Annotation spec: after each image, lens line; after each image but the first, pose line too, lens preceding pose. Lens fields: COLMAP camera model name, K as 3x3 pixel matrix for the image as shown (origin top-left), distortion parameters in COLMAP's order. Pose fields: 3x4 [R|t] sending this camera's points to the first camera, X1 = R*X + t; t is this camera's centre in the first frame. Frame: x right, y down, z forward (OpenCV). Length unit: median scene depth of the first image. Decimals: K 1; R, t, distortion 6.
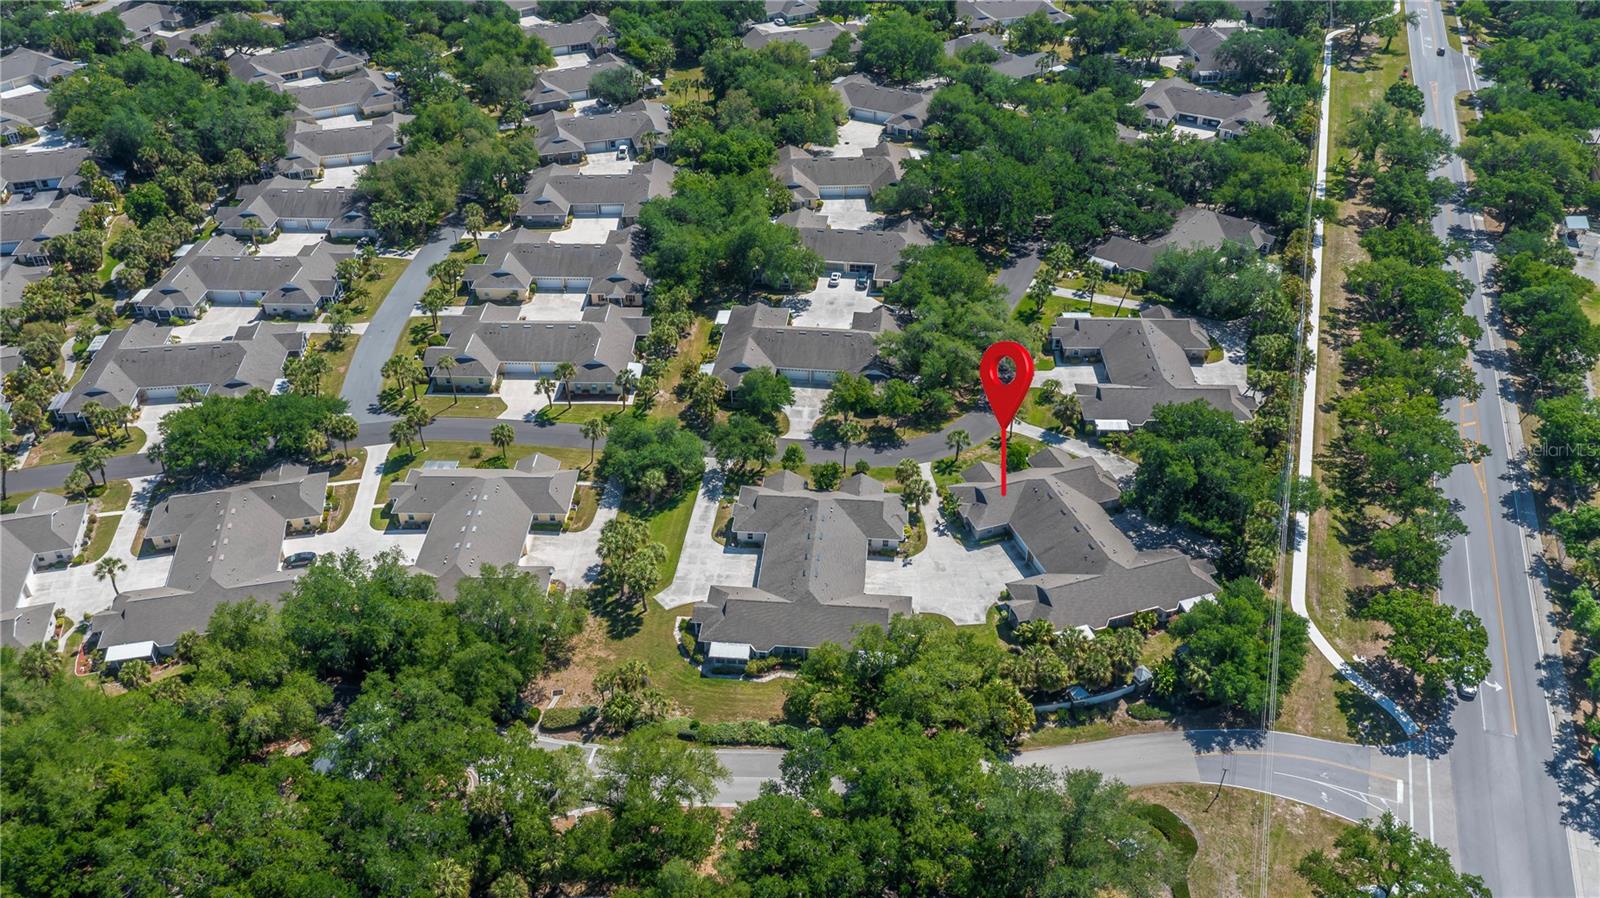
lens RADIAL K [[1287.4, 0, 801.7], [0, 1287.4, 449.0], [0, 0, 1]] dist [-0.009807, 0.003890]
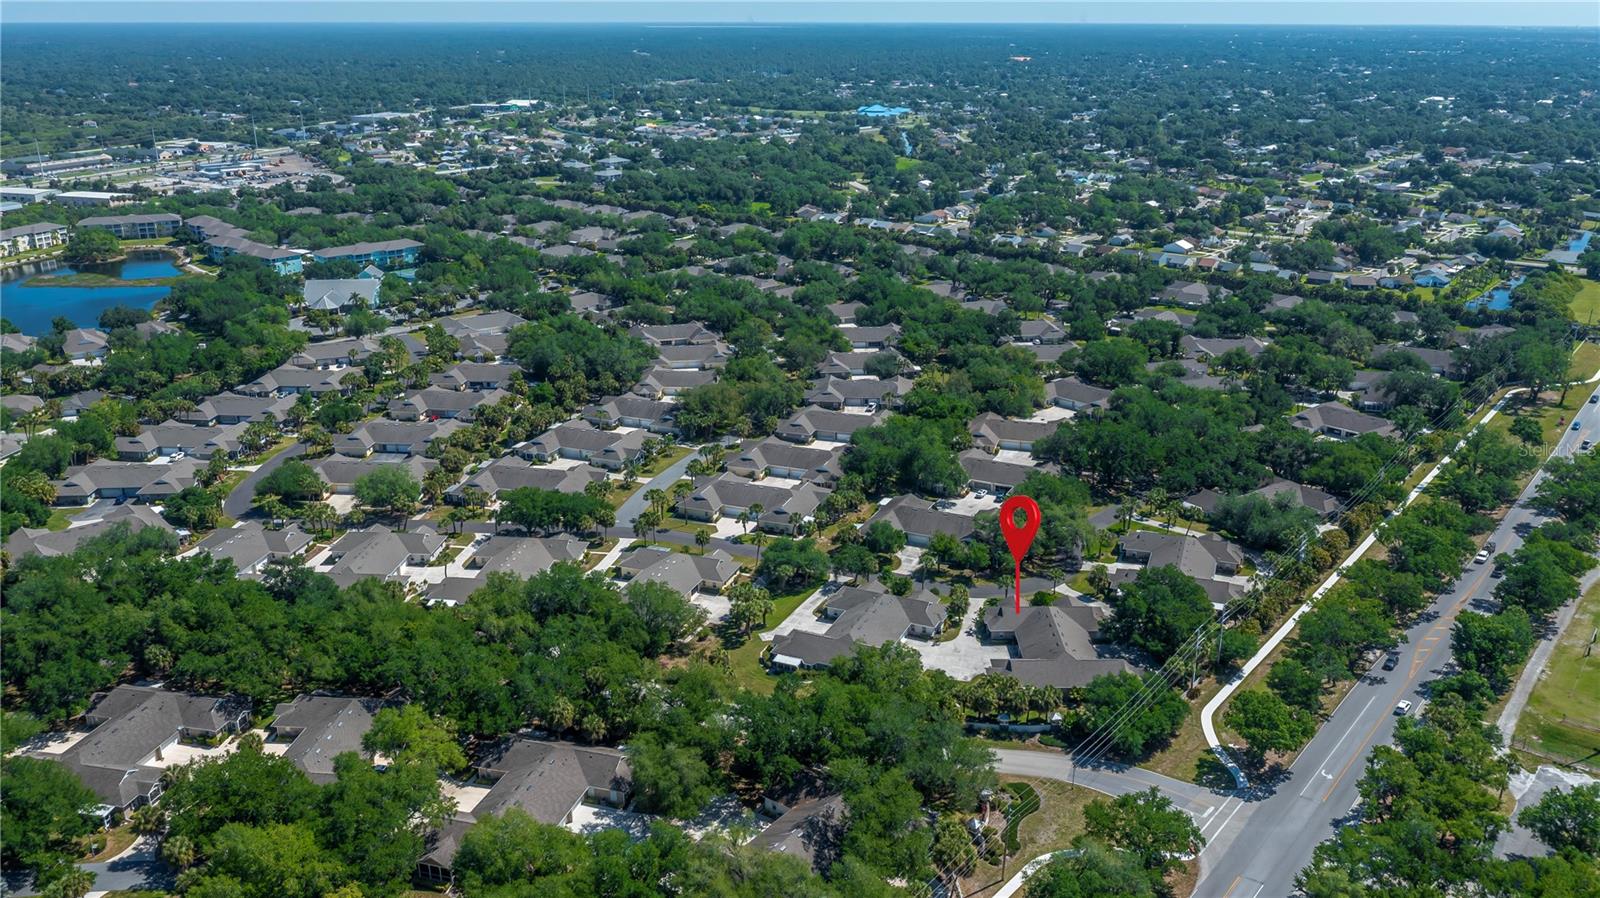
lens RADIAL K [[1287.4, 0, 798.9], [0, 1287.4, 448.5], [0, 0, 1]] dist [-0.009807, 0.003890]
pose [[0.943349, 0.110537, -0.312850, 0.269053], [-0.193632, 0.949071, -0.248538, 0.198423], [0.269444, 0.295035, 0.916708, -0.295958]]
